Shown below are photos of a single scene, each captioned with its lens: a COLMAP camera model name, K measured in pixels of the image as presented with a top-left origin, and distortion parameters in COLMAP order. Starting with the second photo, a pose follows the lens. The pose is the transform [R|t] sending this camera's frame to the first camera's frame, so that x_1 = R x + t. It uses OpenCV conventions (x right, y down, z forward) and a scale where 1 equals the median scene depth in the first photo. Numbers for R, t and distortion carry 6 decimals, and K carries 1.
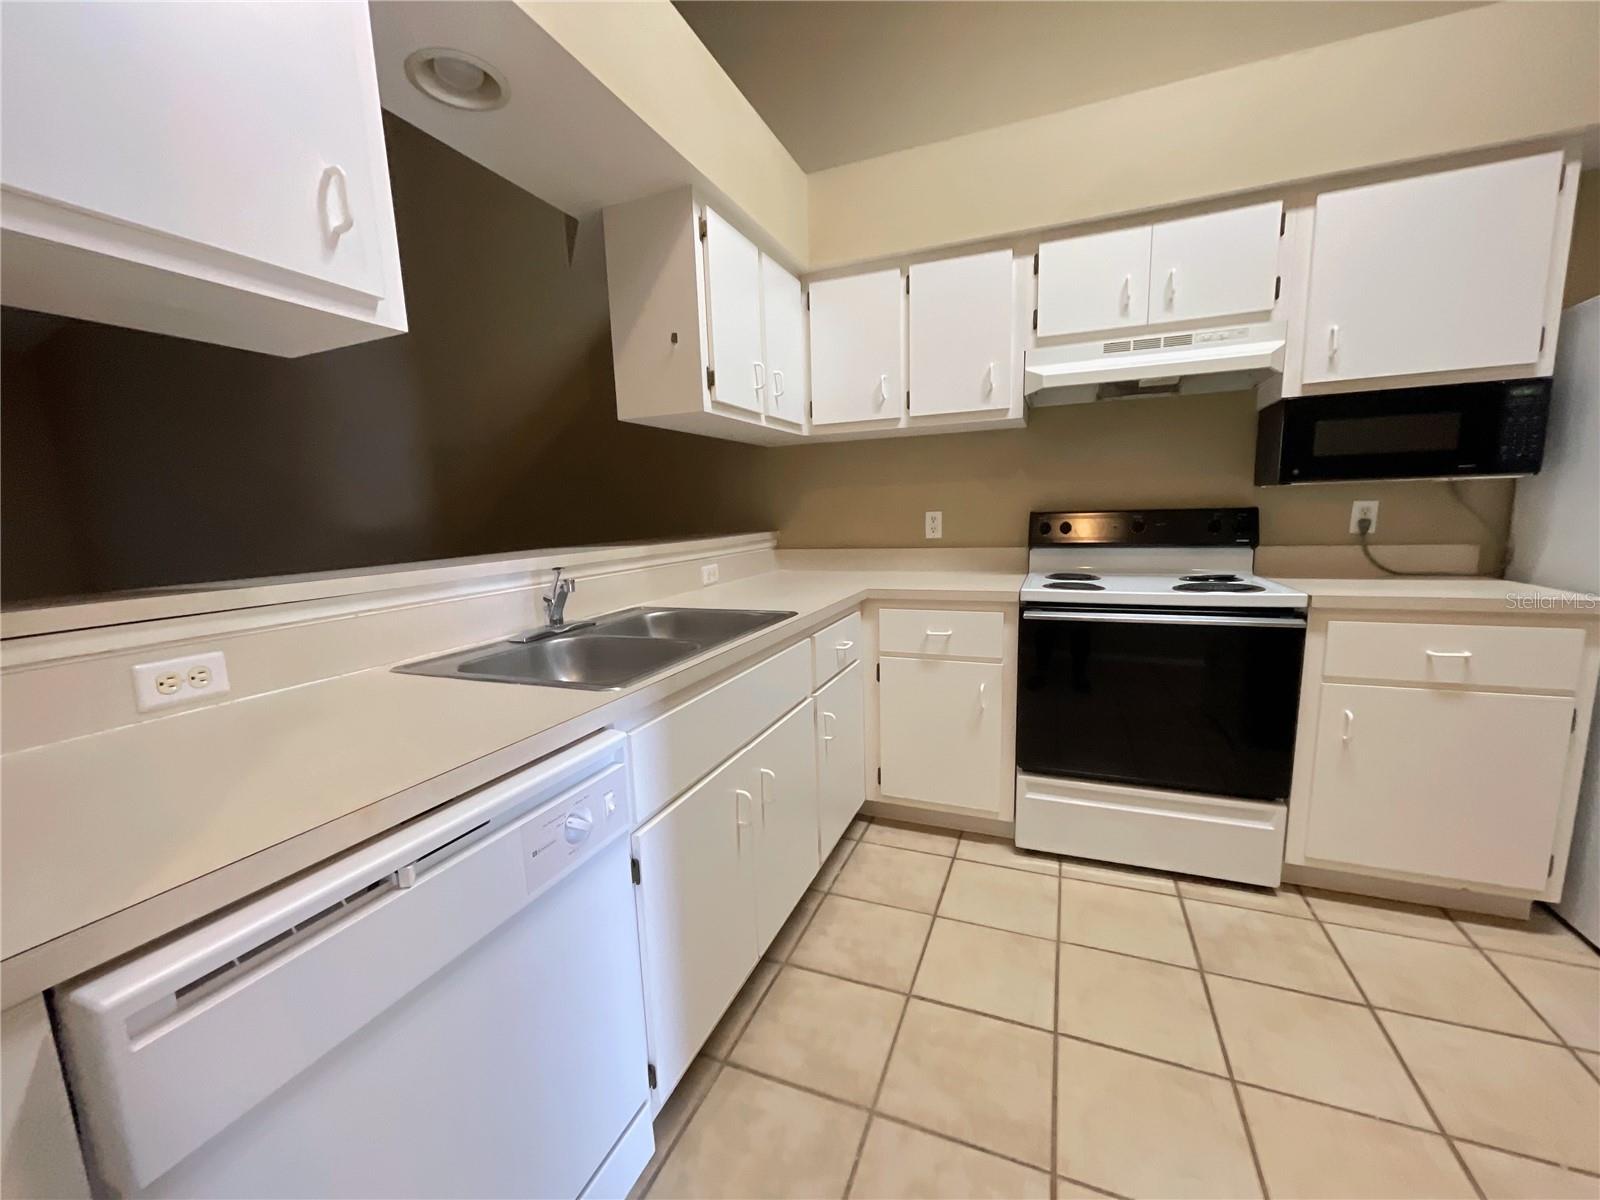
lens RADIAL K [[642.1, 0, 792.5], [0, 642.1, 609.8], [0, 0, 1]] dist [-0.004705, 0.000815]
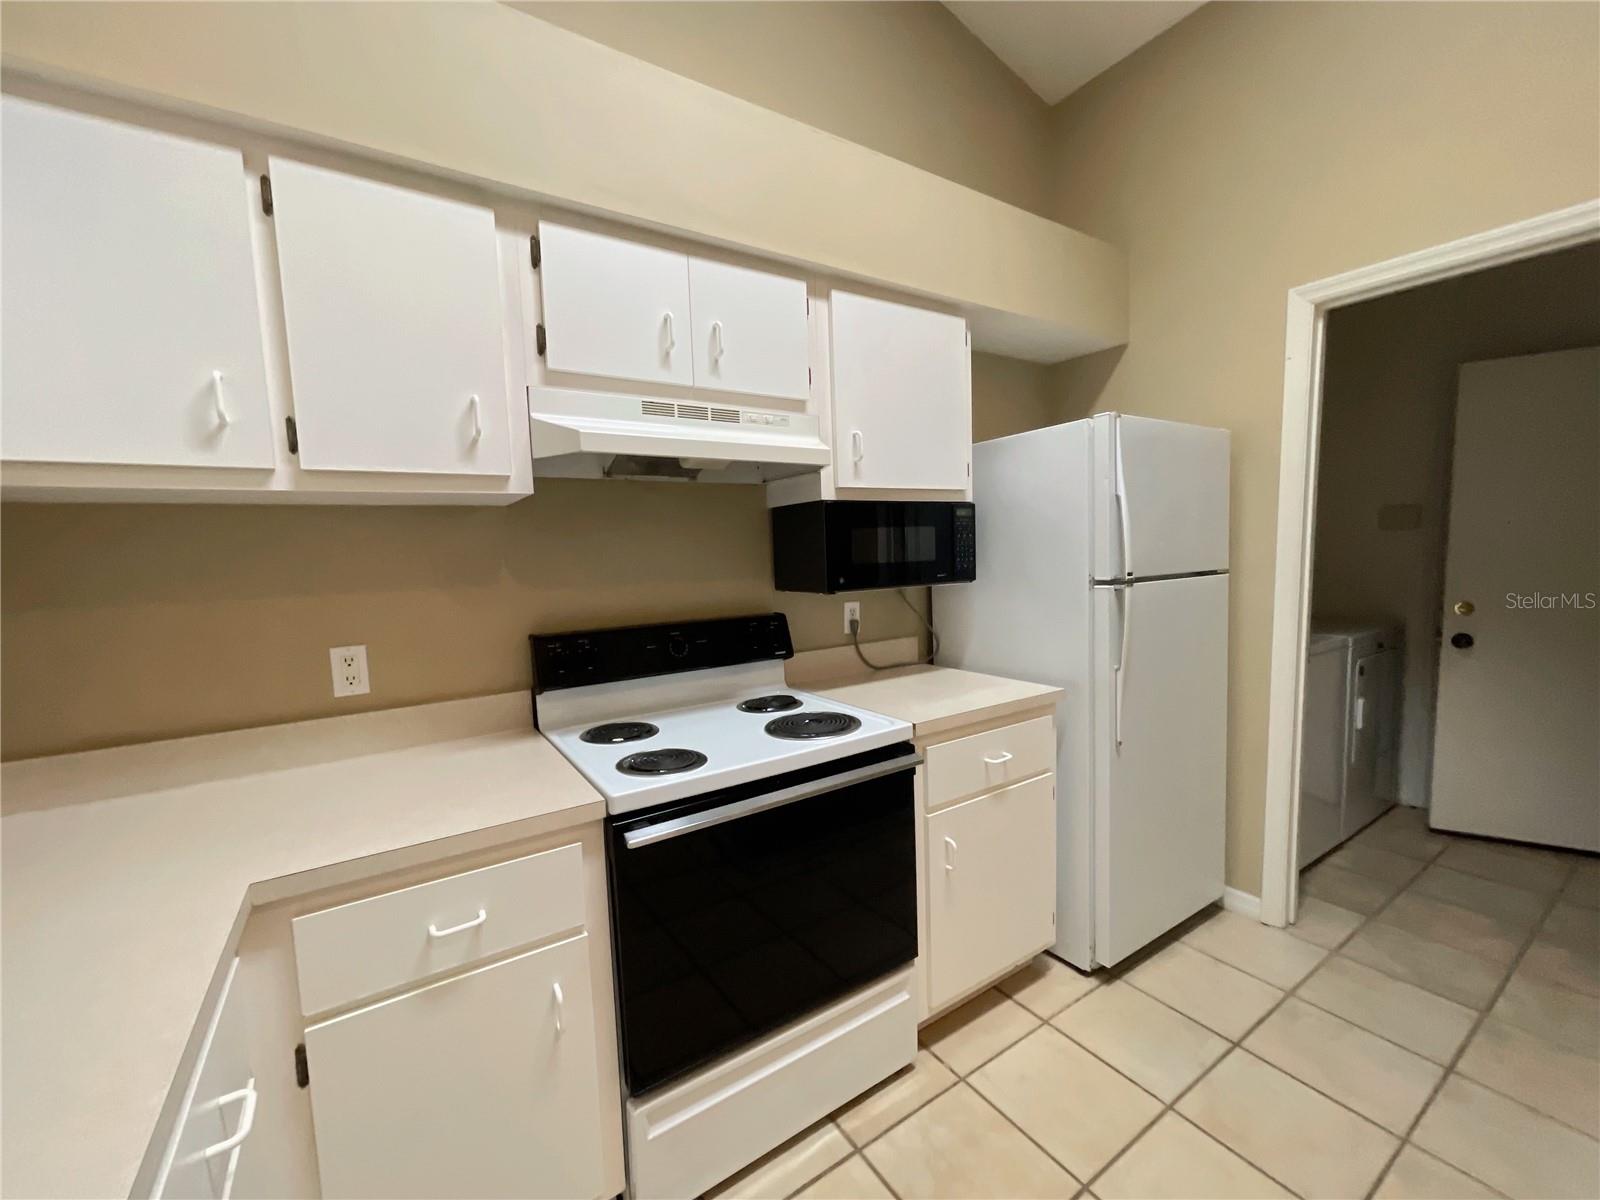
lens RADIAL K [[642.1, 0, 792.5], [0, 642.1, 609.8], [0, 0, 1]] dist [-0.004705, 0.000815]
pose [[0.564446, -0.064148, 0.822973, -0.009698], [0.142200, 0.989628, -0.020391, -0.153802], [-0.813129, 0.128537, 0.567714, 0.503680]]
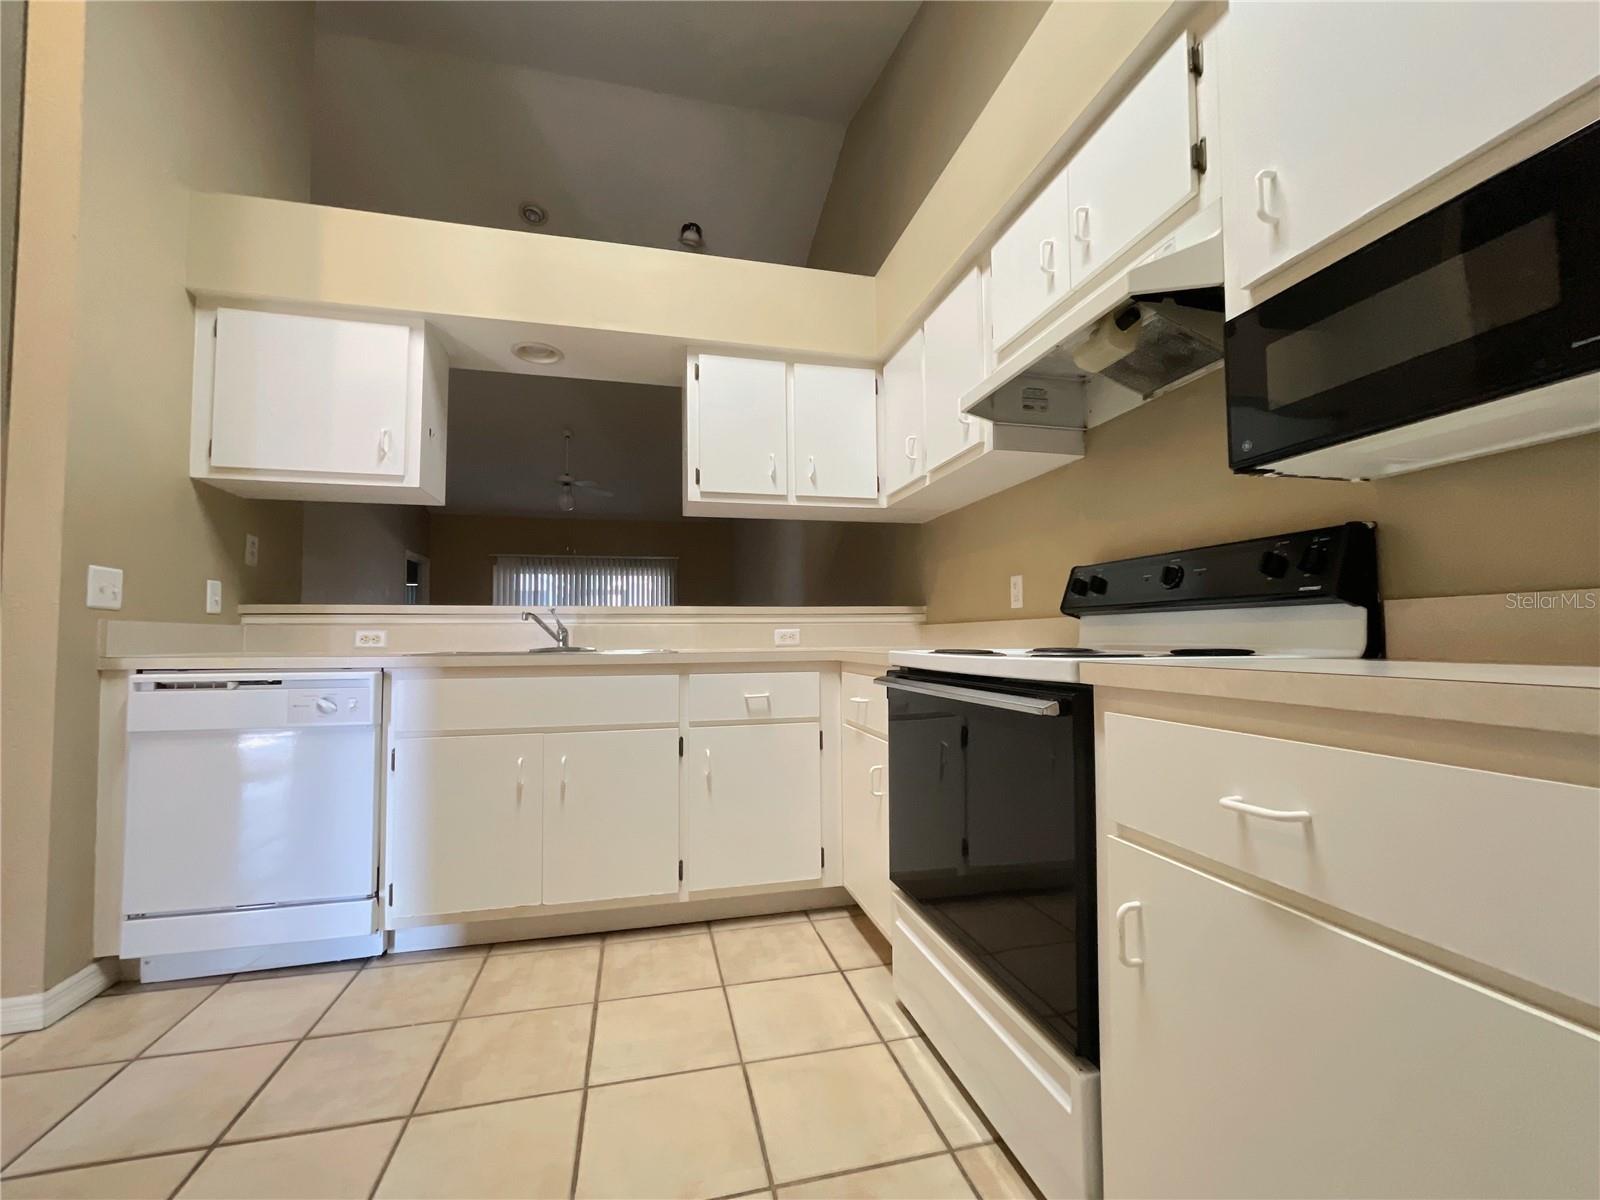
lens RADIAL K [[642.1, 0, 792.5], [0, 642.1, 609.8], [0, 0, 1]] dist [-0.004705, 0.000815]
pose [[0.587289, -0.010015, -0.809316, 0.917403], [-0.135264, 0.984646, -0.110341, 0.023747], [0.797995, 0.174273, 0.576917, 0.392710]]
